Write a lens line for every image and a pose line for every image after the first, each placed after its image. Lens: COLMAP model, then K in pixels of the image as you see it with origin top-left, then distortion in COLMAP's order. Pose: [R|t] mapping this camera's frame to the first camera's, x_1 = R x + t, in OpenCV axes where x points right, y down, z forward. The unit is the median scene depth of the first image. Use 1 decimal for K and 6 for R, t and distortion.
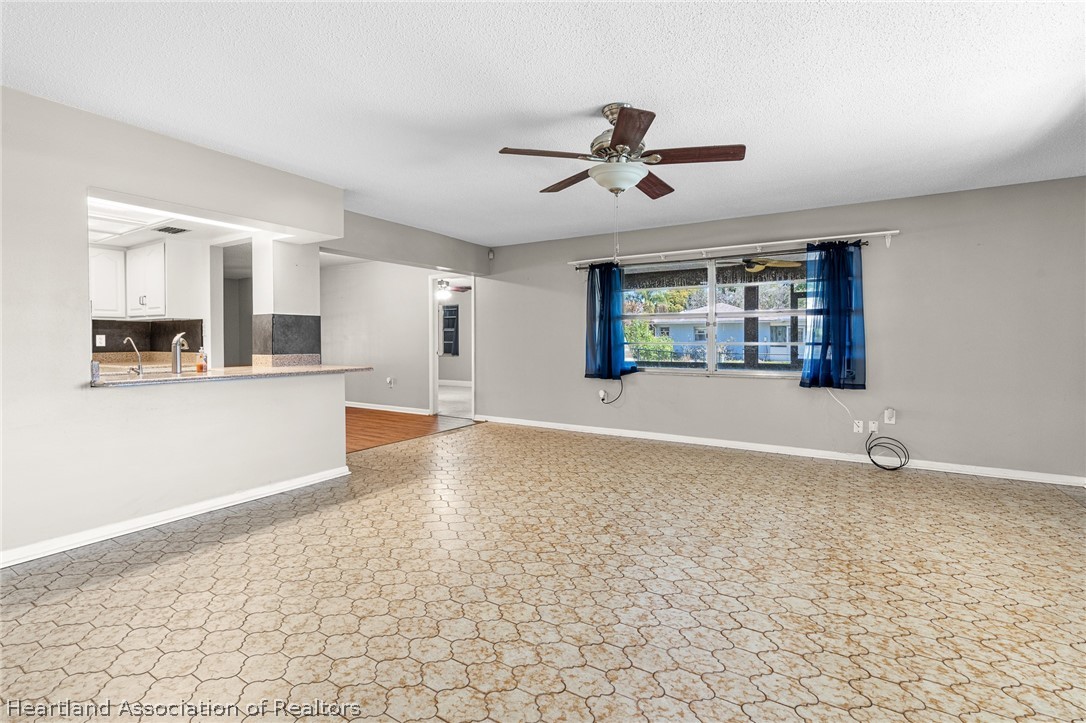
lens RADIAL K [[491.3, 0, 546.4], [0, 491.3, 357.3], [0, 0, 1]] dist [-0.002660, 0.000898]
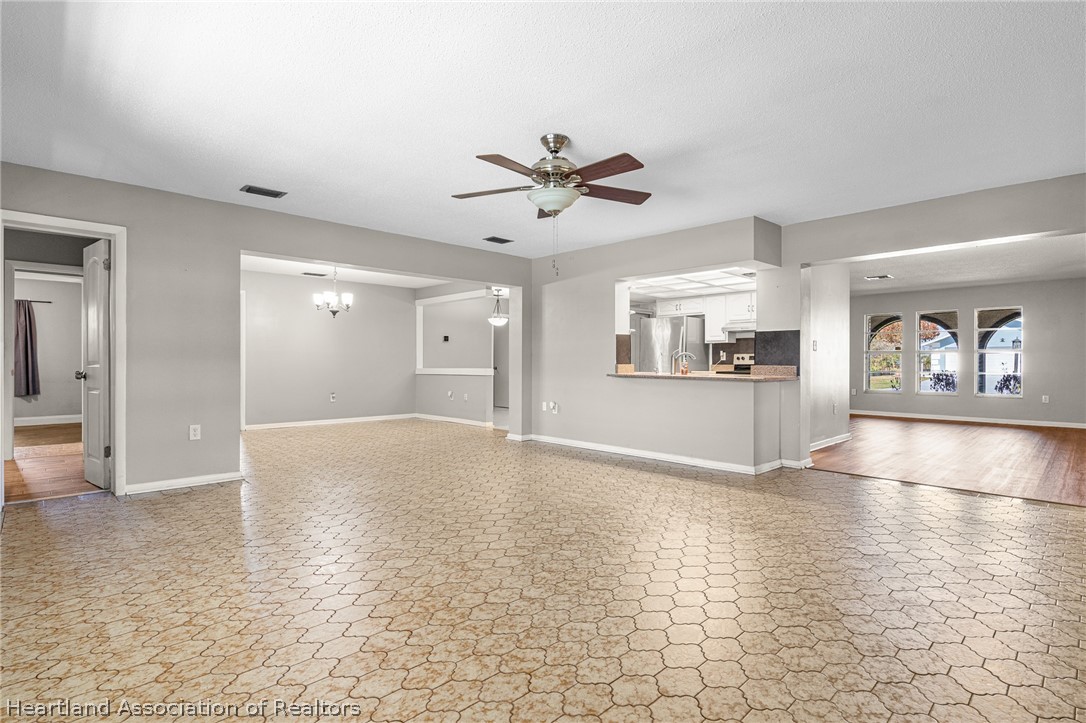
lens RADIAL K [[527.4, 0, 544.7], [0, 527.4, 362.8], [0, 0, 1]] dist [-0.005166, -0.000166]
pose [[-0.247471, 0.002143, -0.968893, 1.392401], [-0.034746, 0.999335, 0.011084, -0.012994], [0.968272, 0.036408, -0.247232, 1.360344]]
